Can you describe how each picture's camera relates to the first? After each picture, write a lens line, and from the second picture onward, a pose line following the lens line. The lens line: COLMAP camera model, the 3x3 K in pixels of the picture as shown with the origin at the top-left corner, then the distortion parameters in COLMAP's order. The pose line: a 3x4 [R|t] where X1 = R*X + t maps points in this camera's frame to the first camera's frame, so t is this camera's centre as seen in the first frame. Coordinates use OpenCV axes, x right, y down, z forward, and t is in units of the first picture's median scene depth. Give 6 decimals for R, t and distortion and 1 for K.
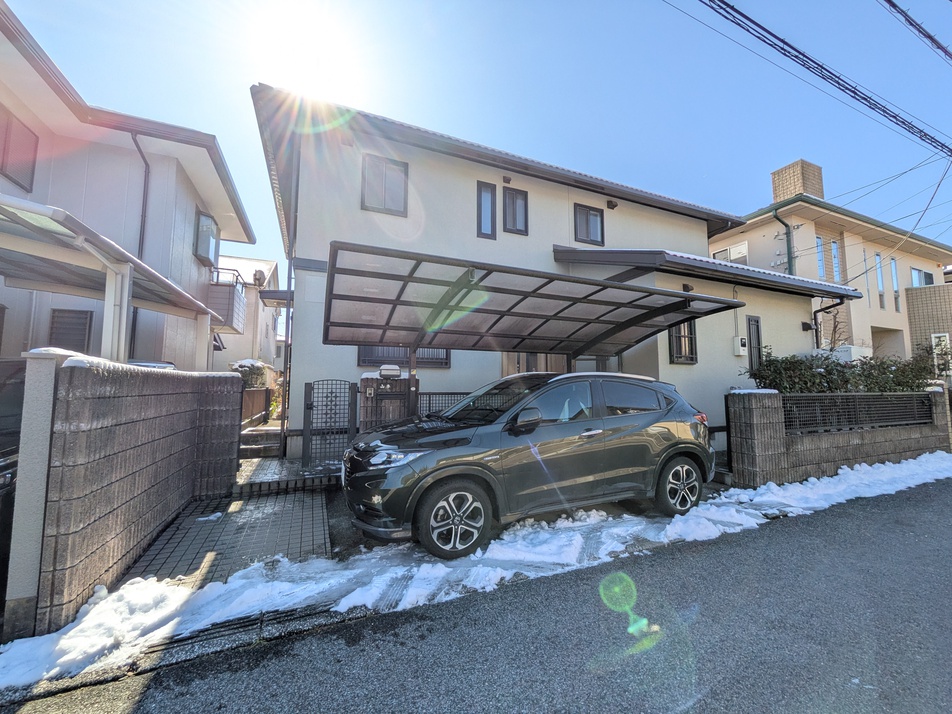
lens RADIAL K [[378.1, 0, 478.8], [0, 378.1, 352.5], [0, 0, 1]] dist [-0.001057, 0.000220]
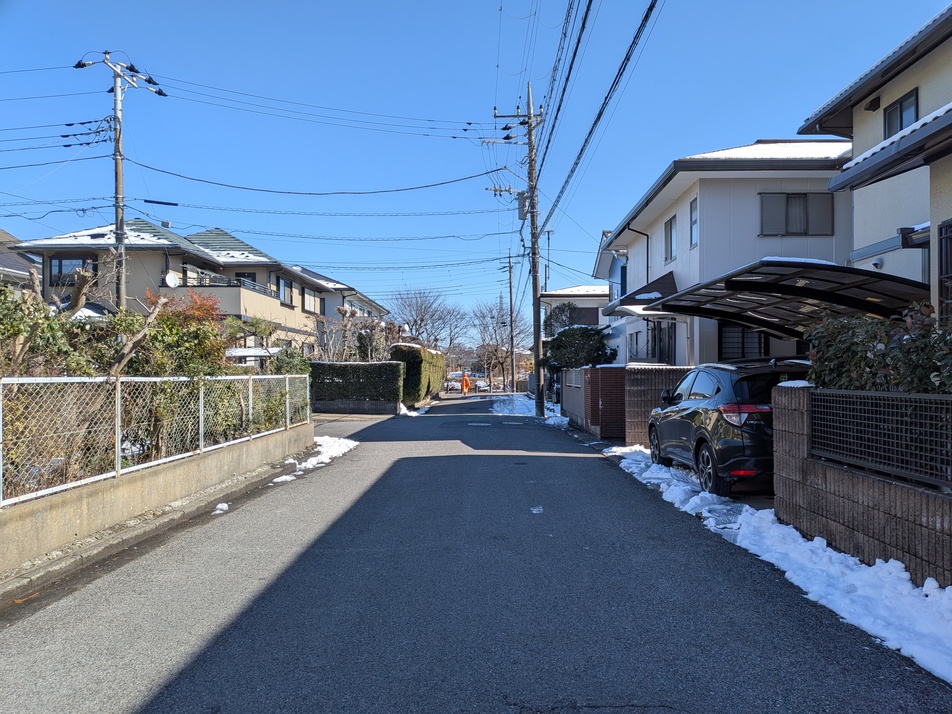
lens RADIAL K [[671.2, 0, 475.0], [0, 671.2, 373.1], [0, 0, 1]] dist [-0.005232, -0.026751]
pose [[-0.410553, -0.000502, -0.911837, 1.950634], [0.085108, 0.995613, -0.038868, 0.079668], [0.907856, -0.093562, -0.408709, 0.938619]]
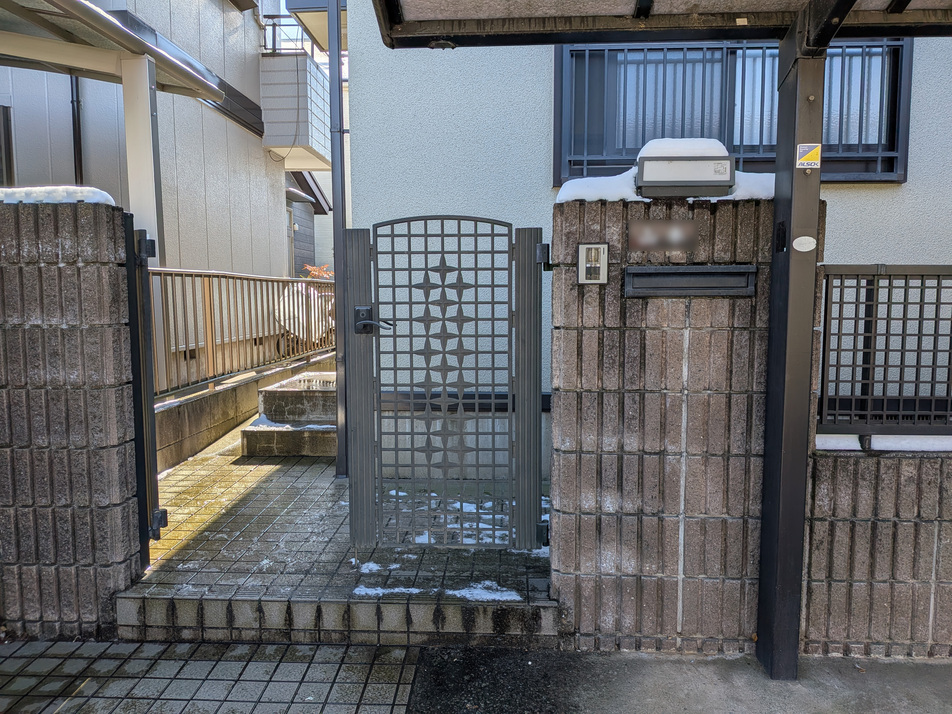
lens RADIAL K [[671.2, 0, 482.1], [0, 671.2, 354.0], [0, 0, 1]] dist [-0.005232, -0.026751]
pose [[0.894389, 0.040066, -0.445492, -0.166379], [0.042582, 0.983830, 0.173971, 0.084977], [0.445259, -0.174568, 0.878220, 0.610144]]
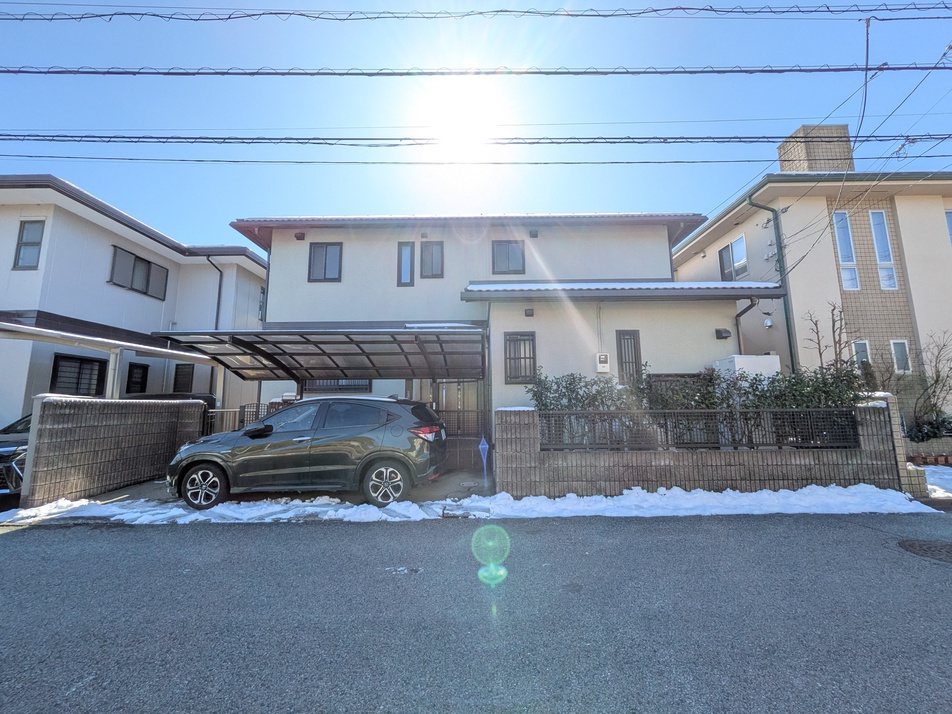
lens RADIAL K [[378.1, 0, 474.5], [0, 378.1, 351.7], [0, 0, 1]] dist [-0.001057, 0.000220]
pose [[0.916039, -0.067692, -0.395336, 1.046388], [0.047126, 0.996993, -0.061516, -0.001300], [0.398311, 0.037720, 0.916474, -0.057231]]
